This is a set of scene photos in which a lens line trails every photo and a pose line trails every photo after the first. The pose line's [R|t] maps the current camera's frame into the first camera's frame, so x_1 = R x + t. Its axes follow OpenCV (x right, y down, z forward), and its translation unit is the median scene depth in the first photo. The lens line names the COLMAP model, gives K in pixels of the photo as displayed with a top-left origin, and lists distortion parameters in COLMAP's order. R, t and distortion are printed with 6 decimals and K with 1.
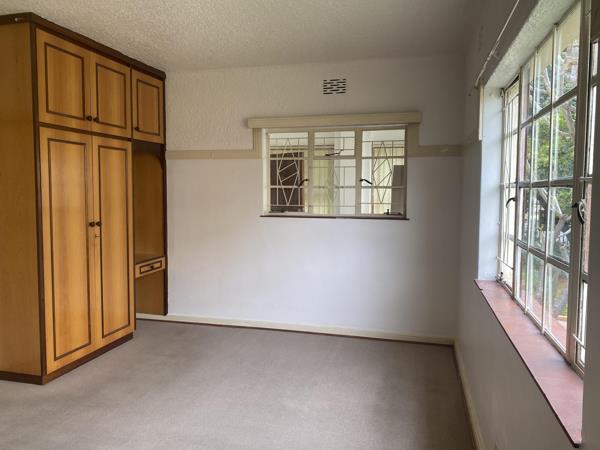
lens RADIAL K [[463.8, 0, 301.0], [0, 463.8, 222.3], [0, 0, 1]] dist [0.012223, 0.003144]
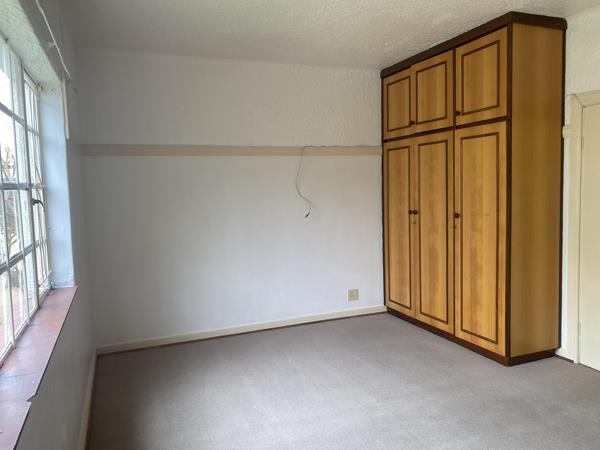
lens RADIAL K [[463.8, 0, 301.2], [0, 463.8, 224.4], [0, 0, 1]] dist [0.012223, 0.003144]
pose [[-0.807076, 0.063094, -0.587067, 0.442840], [-0.024566, 0.989825, 0.140152, -0.112740], [0.589937, 0.127535, -0.797314, 1.622797]]
